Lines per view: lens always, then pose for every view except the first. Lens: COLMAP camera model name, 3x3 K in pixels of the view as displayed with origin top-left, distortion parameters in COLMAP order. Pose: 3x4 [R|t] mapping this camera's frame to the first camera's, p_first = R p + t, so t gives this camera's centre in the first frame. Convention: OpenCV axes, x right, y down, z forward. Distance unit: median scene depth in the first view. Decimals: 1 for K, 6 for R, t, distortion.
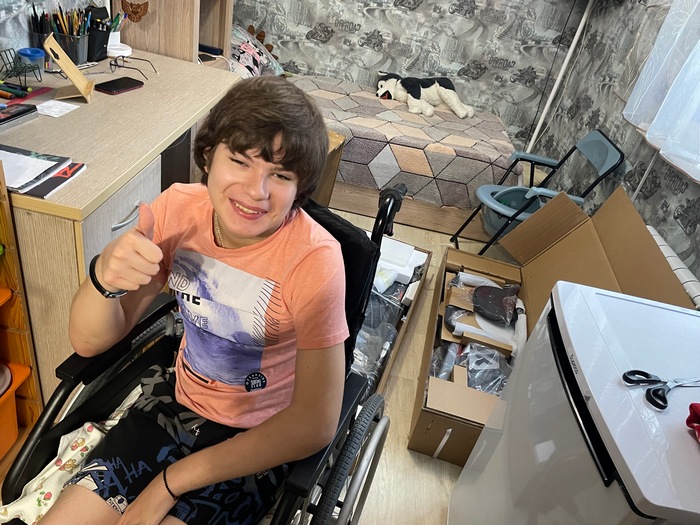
lens RADIAL K [[528.8, 0, 350.0], [0, 528.8, 262.5], [0, 0, 1]] dist [0.047159, -0.002255]
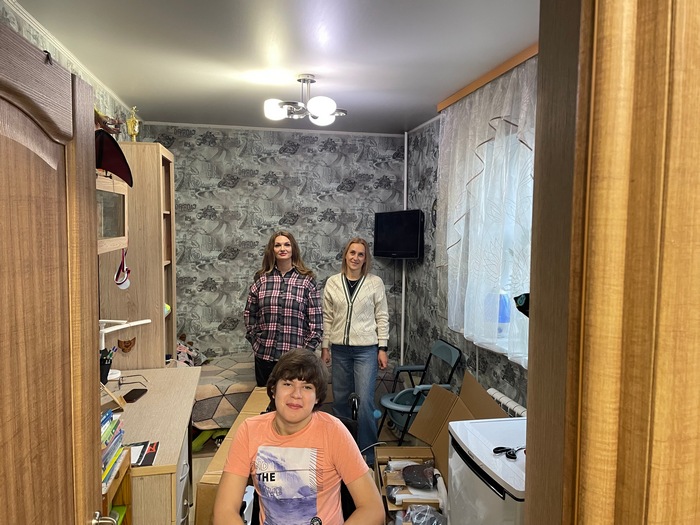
lens RADIAL K [[528.8, 0, 350.0], [0, 528.8, 262.5], [0, 0, 1]] dist [0.047159, -0.002255]
pose [[0.936008, -0.210158, 0.282353, -0.160007], [0.314494, 0.859579, -0.402762, 0.094168], [-0.158061, 0.465787, 0.870666, -0.384928]]
